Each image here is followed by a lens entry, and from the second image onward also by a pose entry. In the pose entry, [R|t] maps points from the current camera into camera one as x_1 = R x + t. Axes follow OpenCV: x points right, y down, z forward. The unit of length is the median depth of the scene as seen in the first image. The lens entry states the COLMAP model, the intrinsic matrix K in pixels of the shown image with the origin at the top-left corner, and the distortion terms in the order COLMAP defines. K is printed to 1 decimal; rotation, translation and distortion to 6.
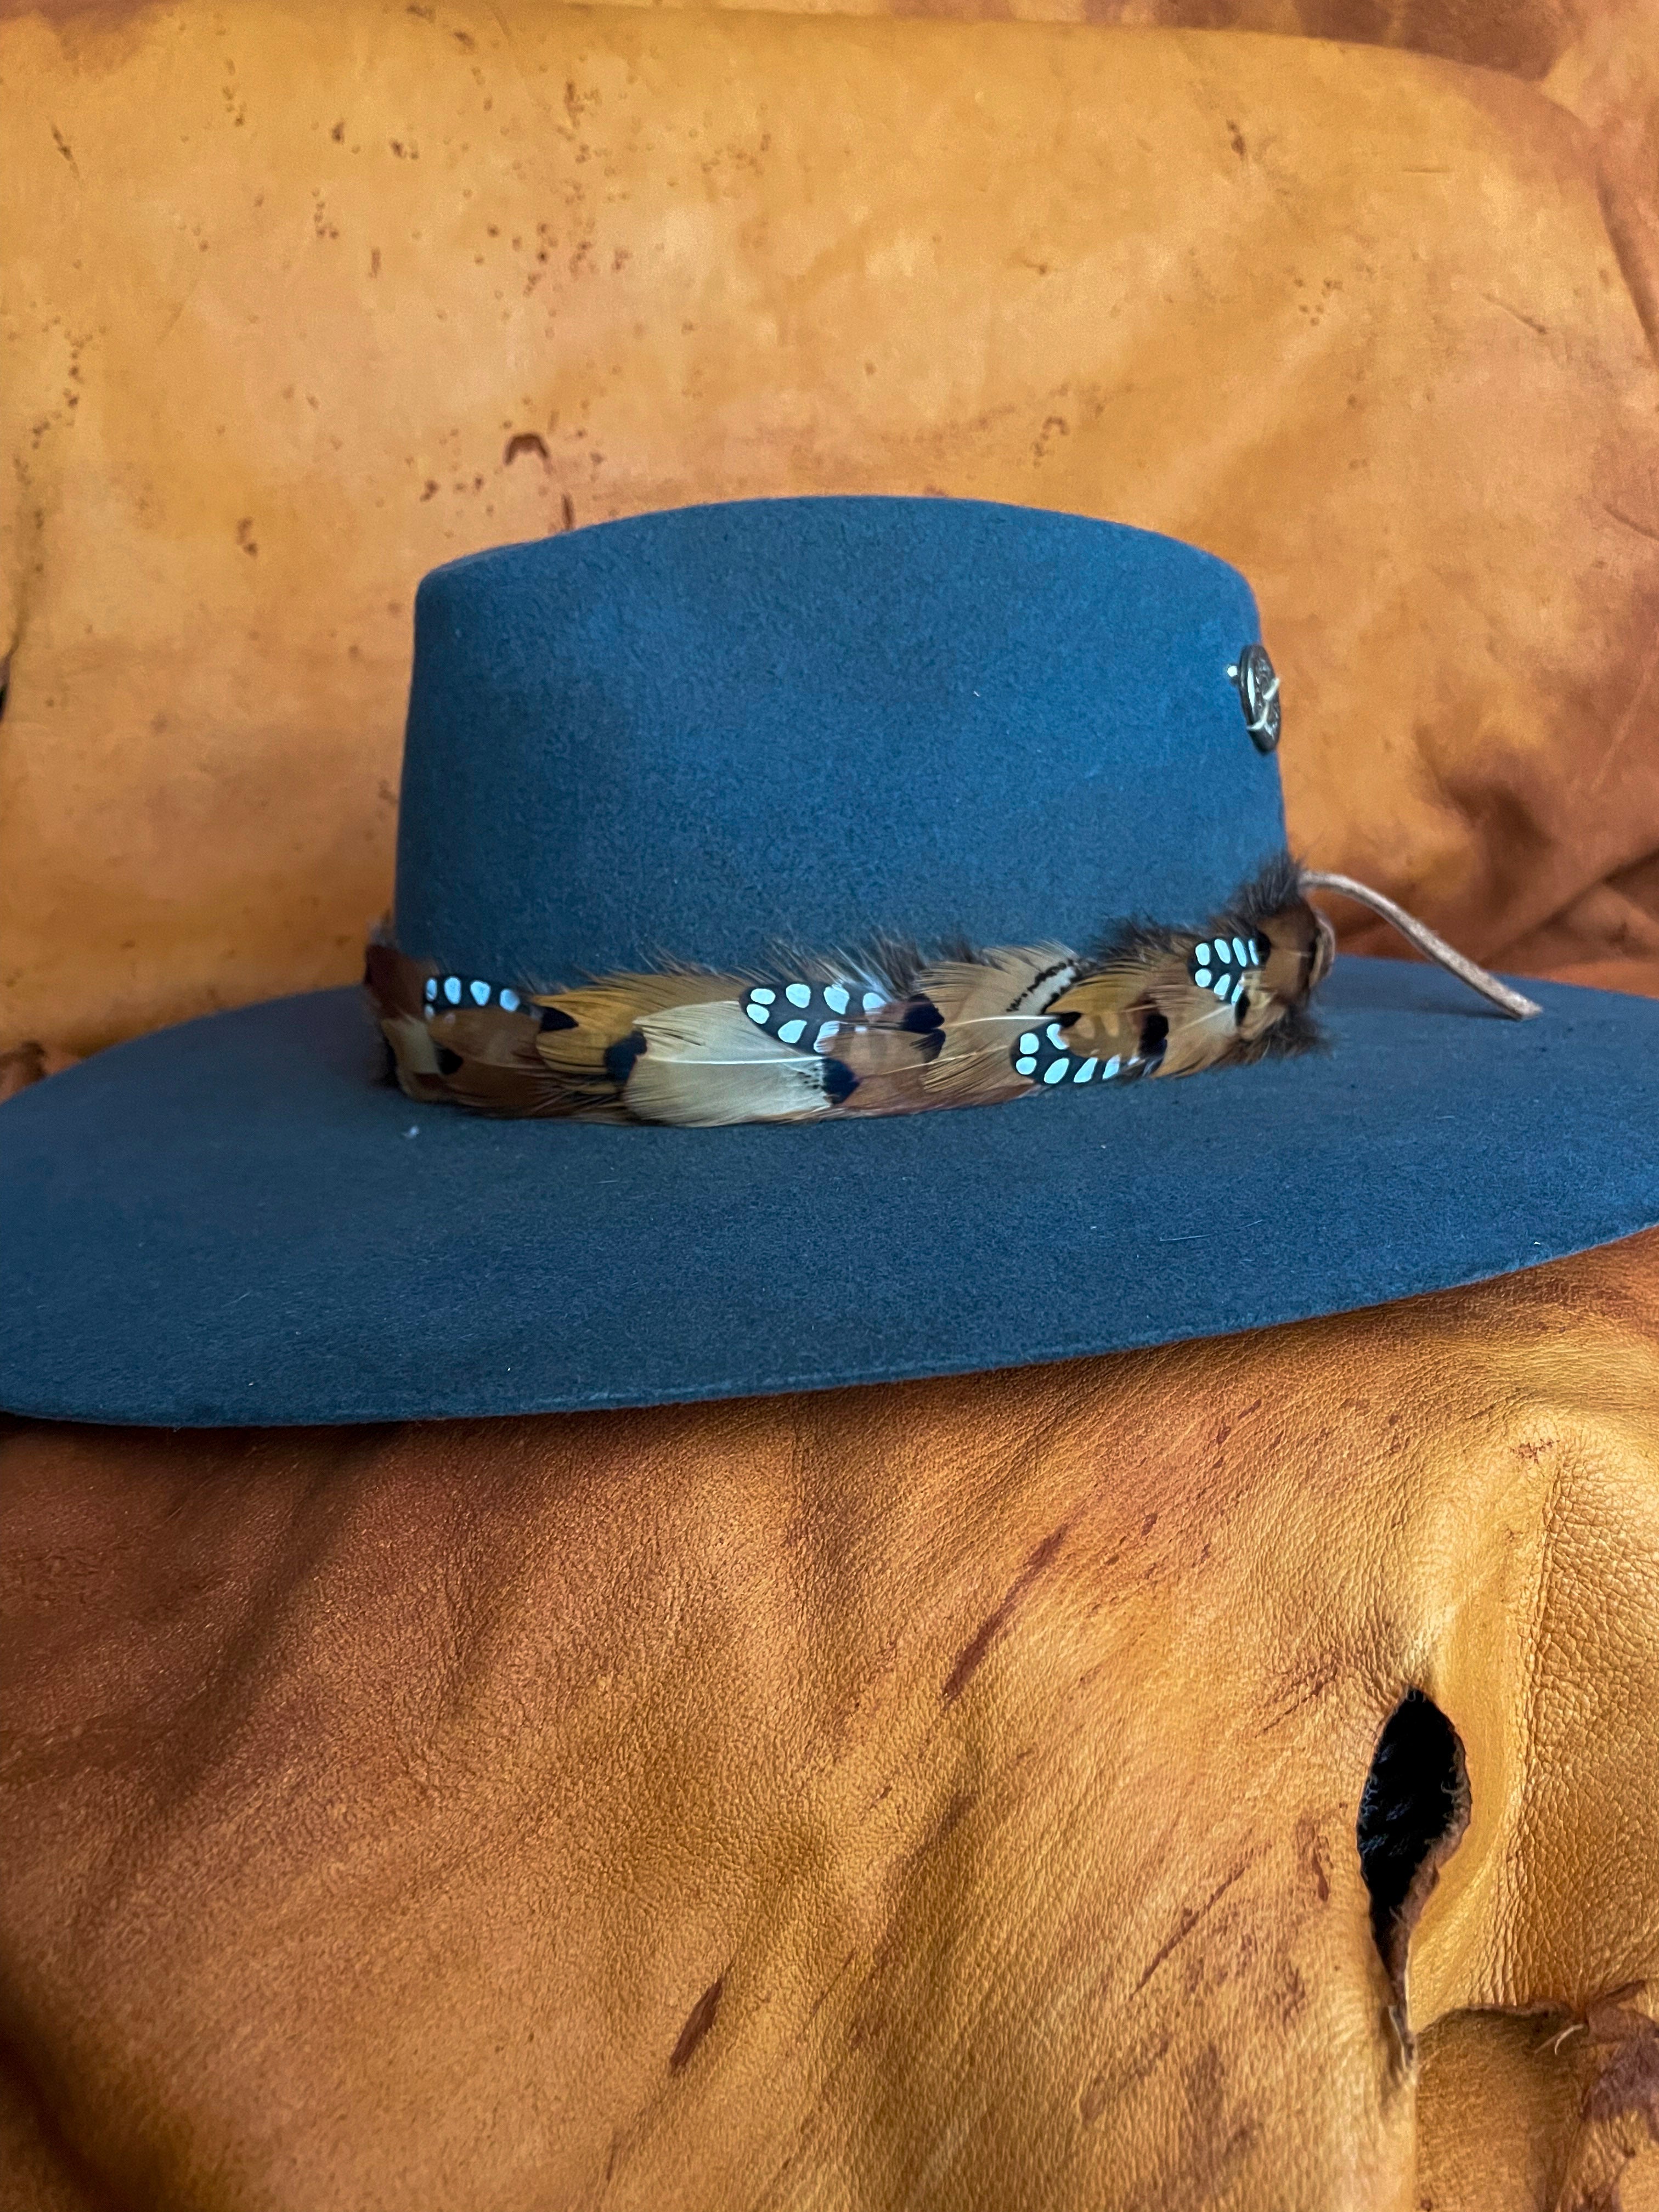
lens RADIAL K [[1650.8, 0, 824.0], [0, 1650.8, 1103.5], [0, 0, 1]] dist [0.004473, -0.058502]
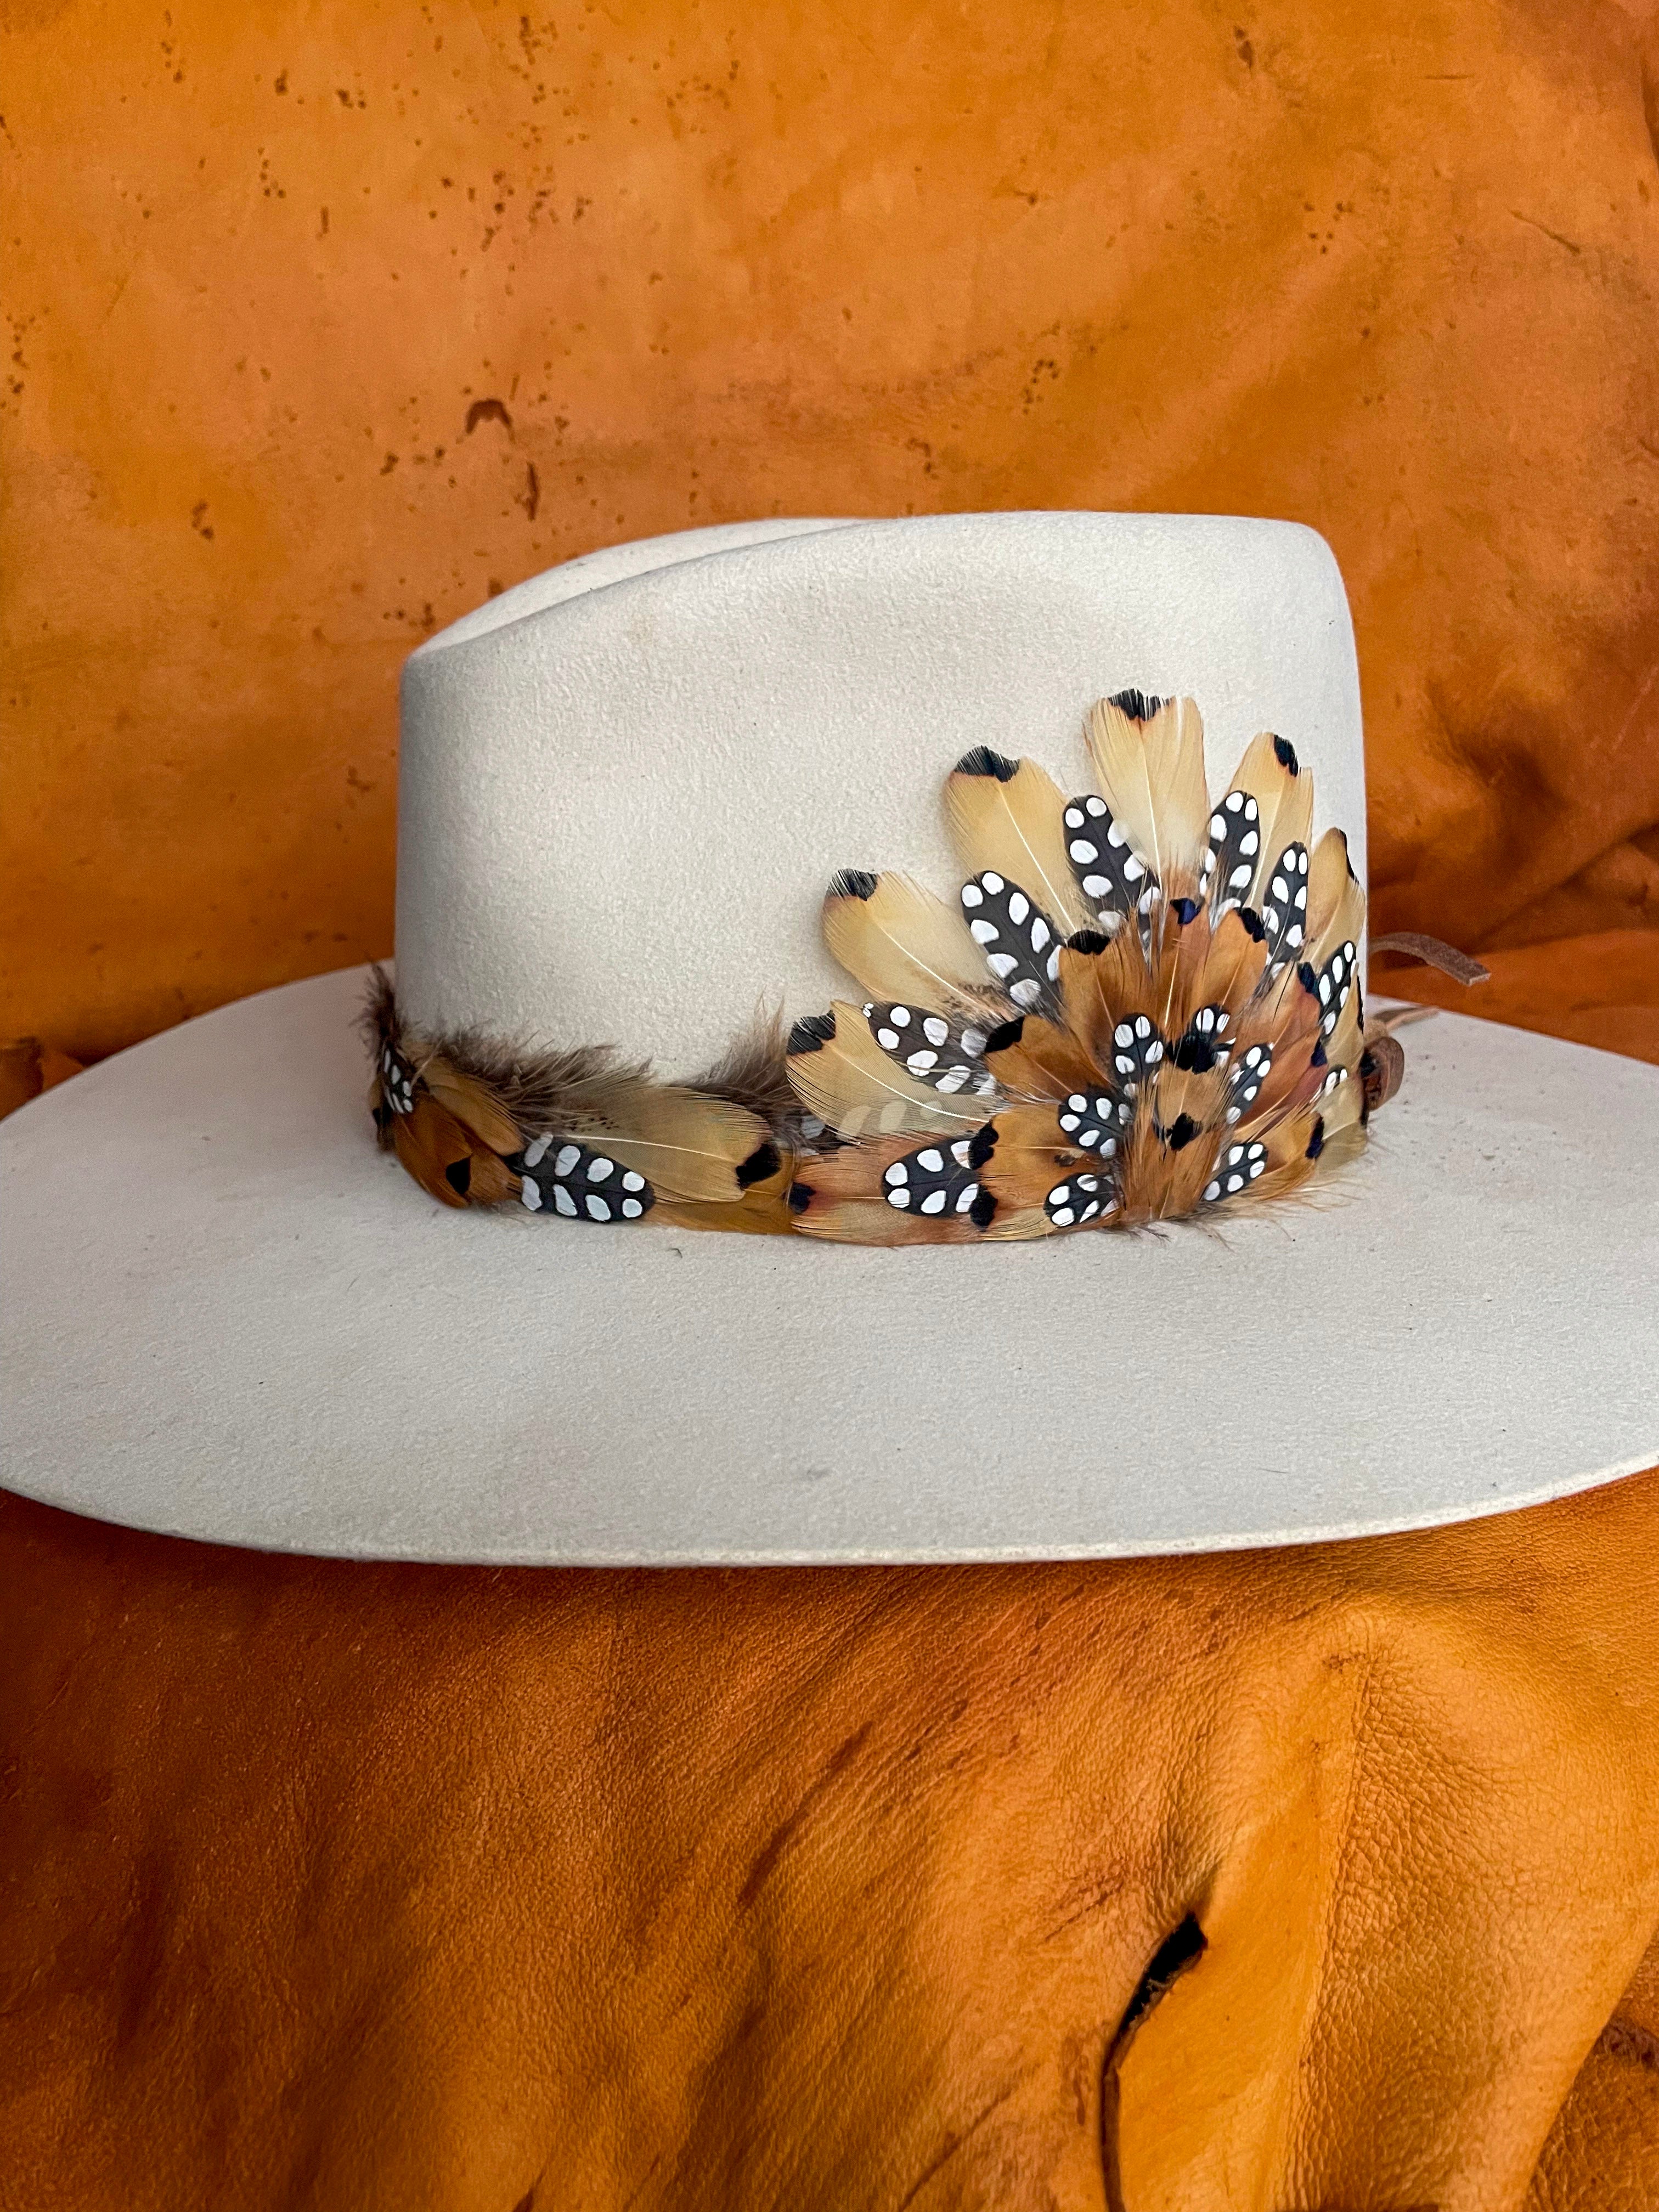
lens RADIAL K [[1650.8, 0, 823.3], [0, 1650.8, 1113.9], [0, 0, 1]] dist [0.004473, -0.058502]
pose [[0.998838, 0.000288, -0.048199, 0.062484], [0.004310, 0.995442, 0.095277, -0.080795], [0.048007, -0.095374, 0.994283, 0.010896]]
